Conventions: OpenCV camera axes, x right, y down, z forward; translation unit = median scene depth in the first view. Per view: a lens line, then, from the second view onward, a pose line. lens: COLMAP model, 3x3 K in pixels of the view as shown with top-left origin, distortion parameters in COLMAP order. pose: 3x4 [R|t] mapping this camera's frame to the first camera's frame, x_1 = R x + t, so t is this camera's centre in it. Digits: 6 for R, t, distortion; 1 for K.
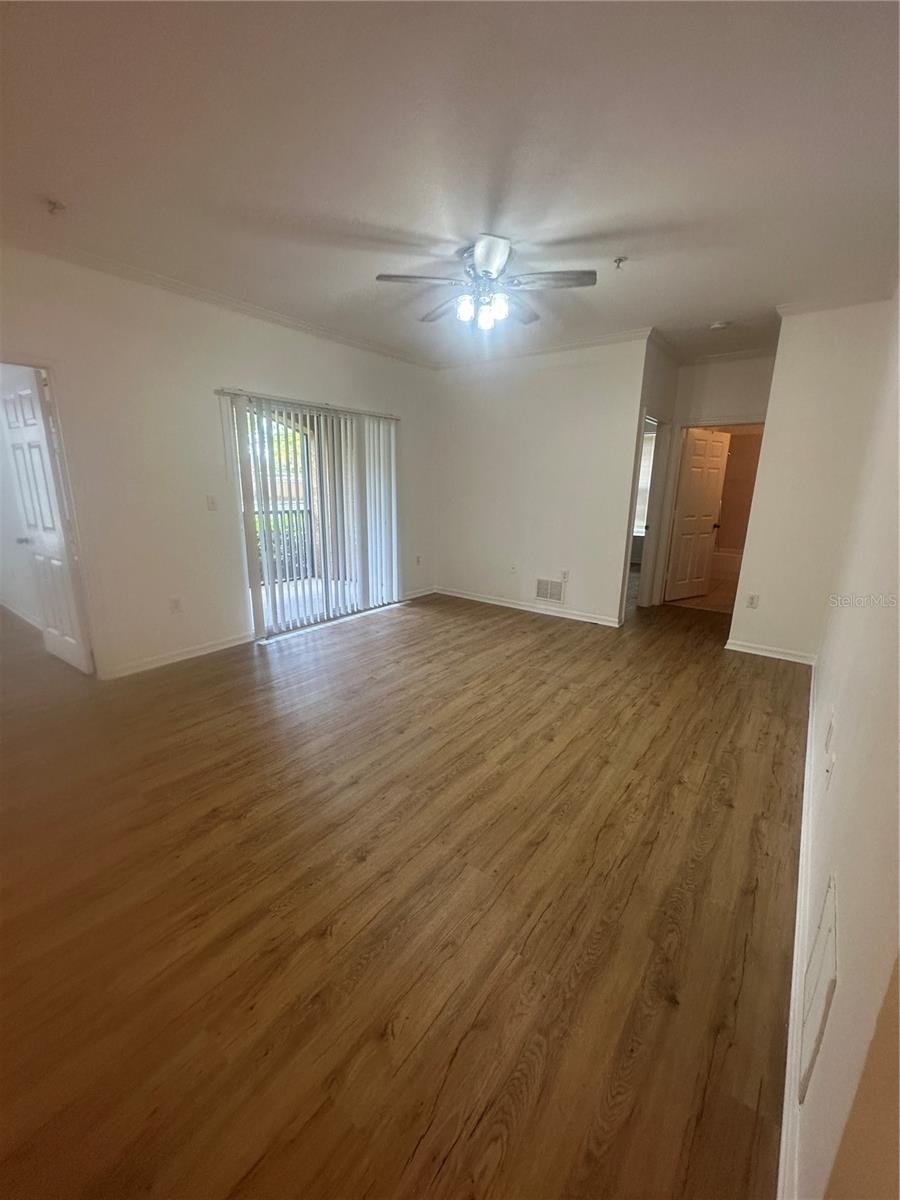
lens RADIAL K [[482.3, 0, 450.0], [0, 482.3, 600.0], [0, 0, 1]] dist [0.019739, 0.000004]
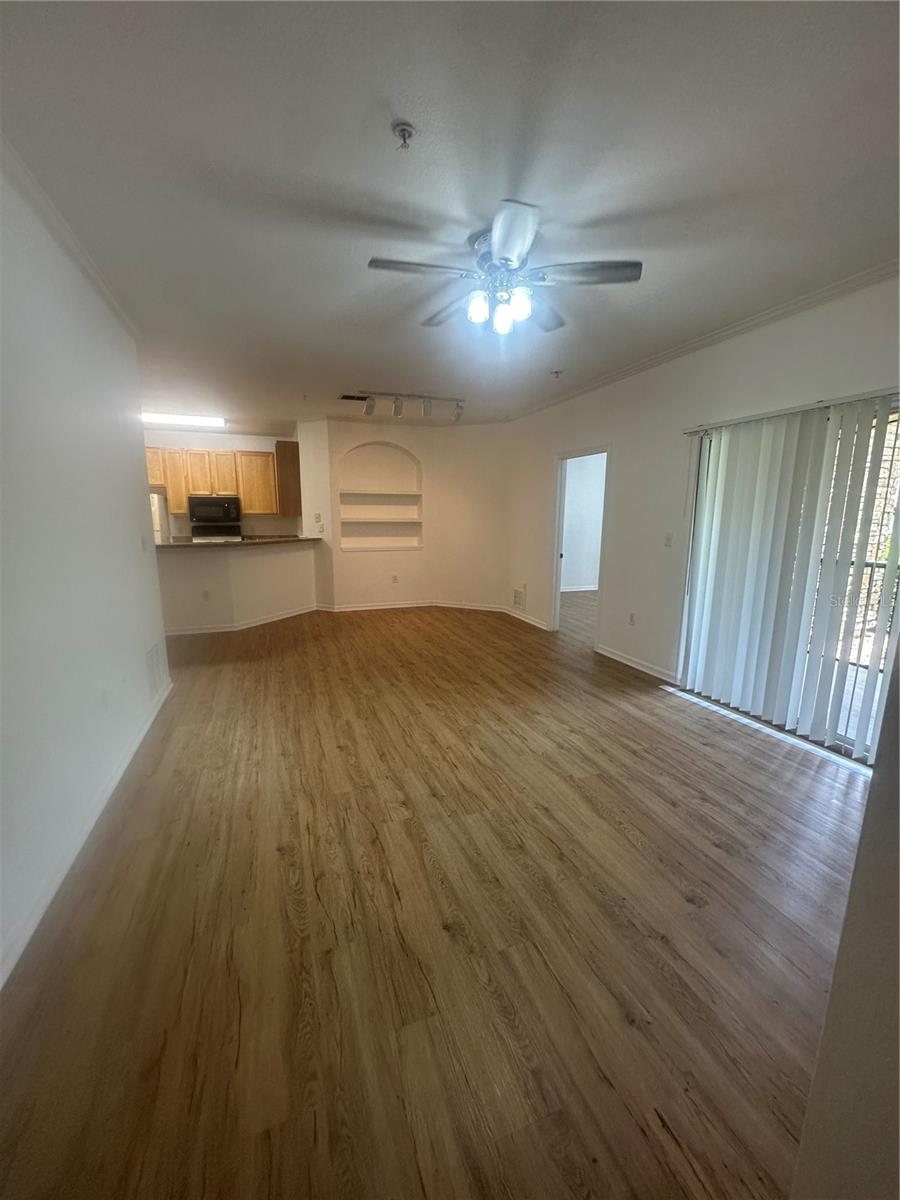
lens RADIAL K [[482.3, 0, 450.0], [0, 482.3, 600.0], [0, 0, 1]] dist [0.019739, 0.000004]
pose [[-0.539857, 0.129843, -0.831682, 0.746907], [-0.214292, 0.934279, 0.284960, -0.306744], [0.814023, 0.332060, -0.476553, 1.285288]]
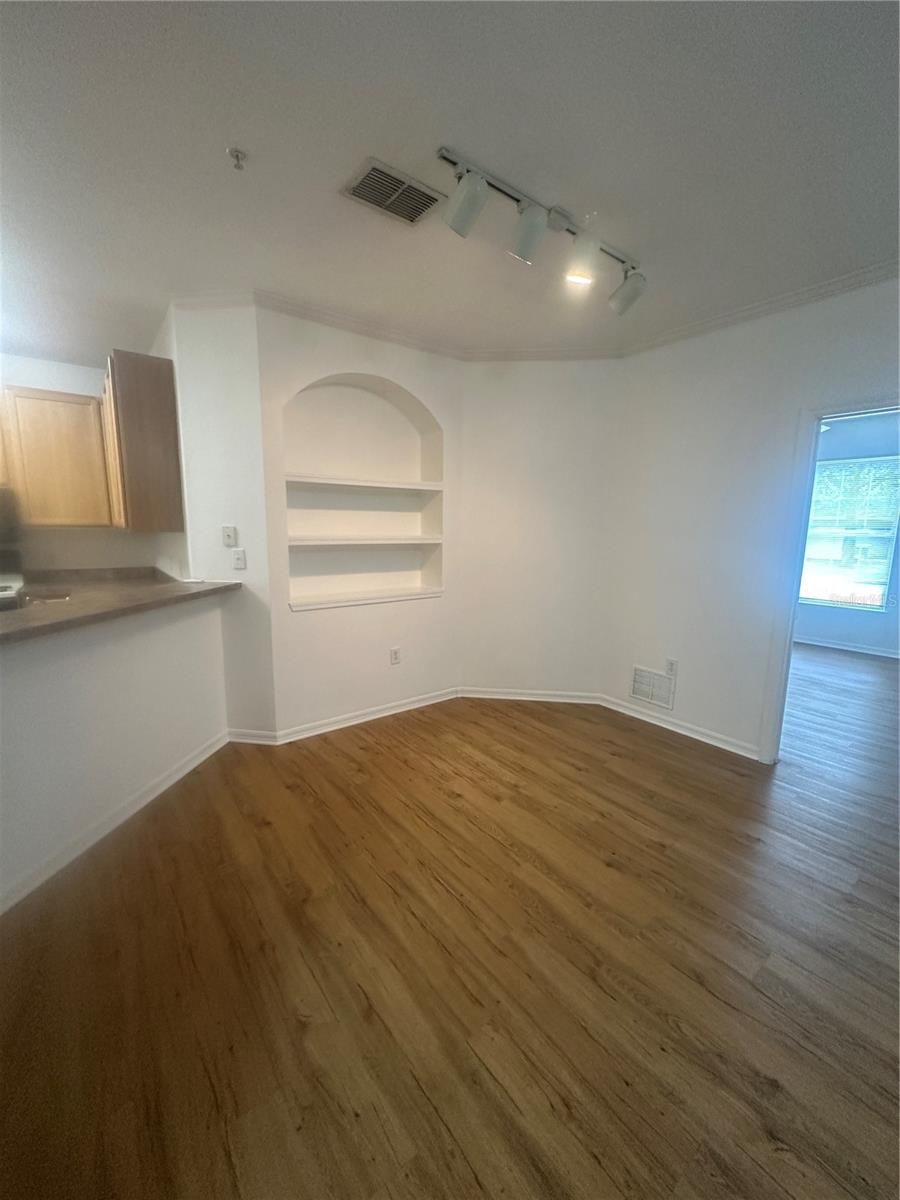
lens RADIAL K [[475.0, 0, 455.2], [0, 475.0, 596.5], [0, 0, 1]] dist [-0.000769, 0.000133]
pose [[-0.248817, 0.119897, -0.961101, 0.065244], [-0.250170, 0.950680, 0.183363, -0.090986], [0.935684, 0.286063, -0.206550, 0.355860]]
